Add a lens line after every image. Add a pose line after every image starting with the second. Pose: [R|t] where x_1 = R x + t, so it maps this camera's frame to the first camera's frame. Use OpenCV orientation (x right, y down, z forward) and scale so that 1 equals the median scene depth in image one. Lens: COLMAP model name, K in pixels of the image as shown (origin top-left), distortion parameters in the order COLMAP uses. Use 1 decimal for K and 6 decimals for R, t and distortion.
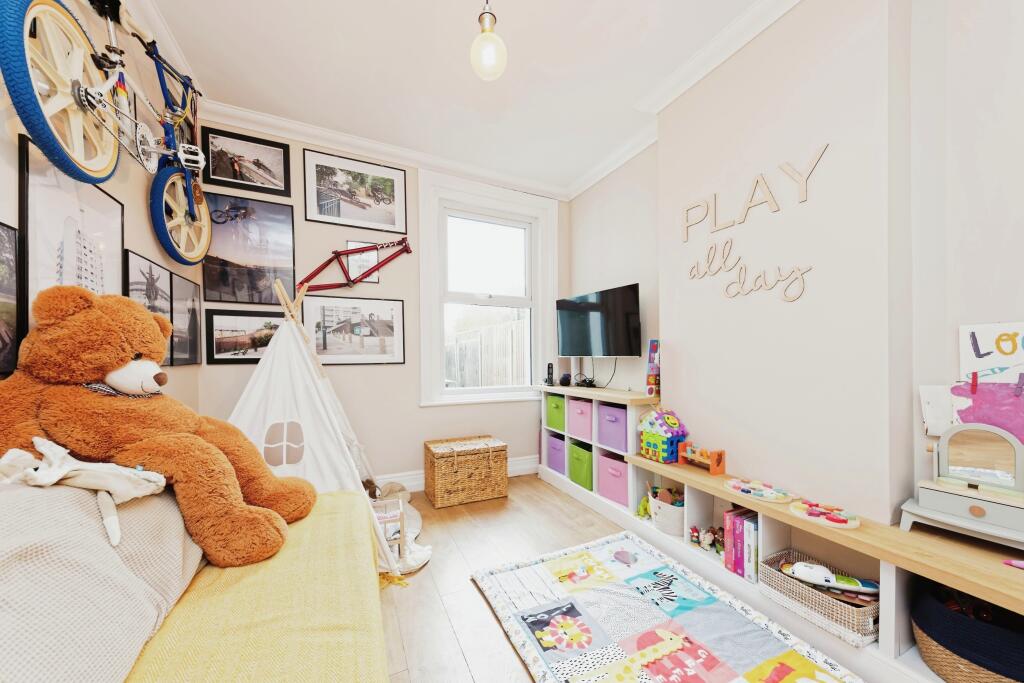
lens RADIAL K [[353.0, 0, 510.1], [0, 353.0, 353.5], [0, 0, 1]] dist [0.001042, -0.000193]
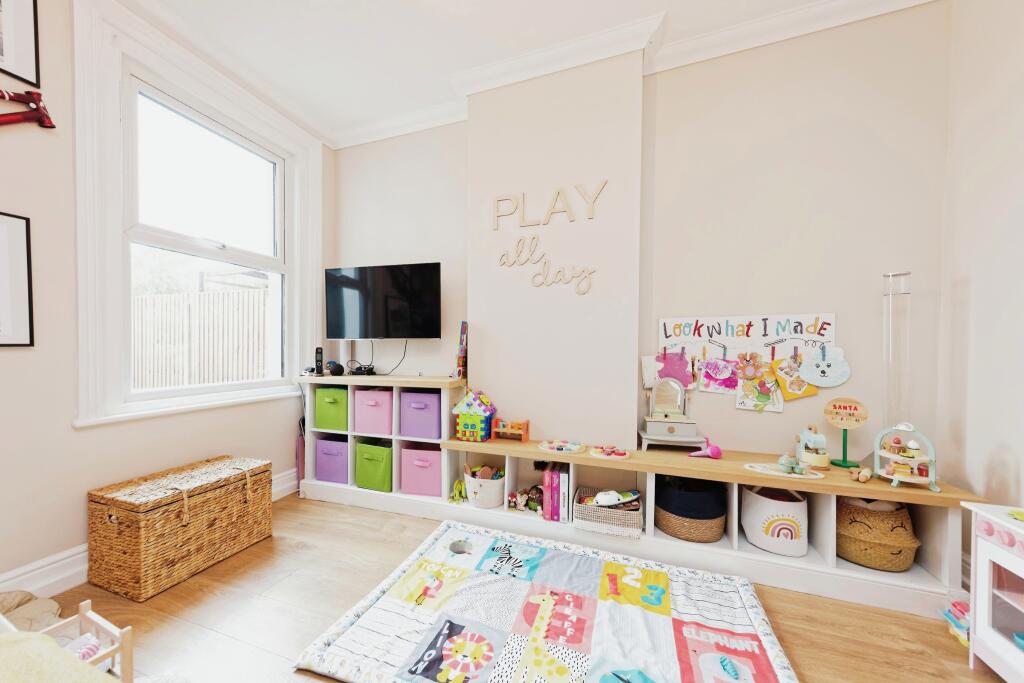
lens RADIAL K [[359.9, 0, 507.1], [0, 359.9, 347.6], [0, 0, 1]] dist [0.002075, -0.000386]
pose [[0.699766, -0.001737, 0.714370, -0.252405], [-0.006118, 0.999946, 0.008425, 0.028209], [-0.714346, -0.010266, 0.699717, 0.214188]]
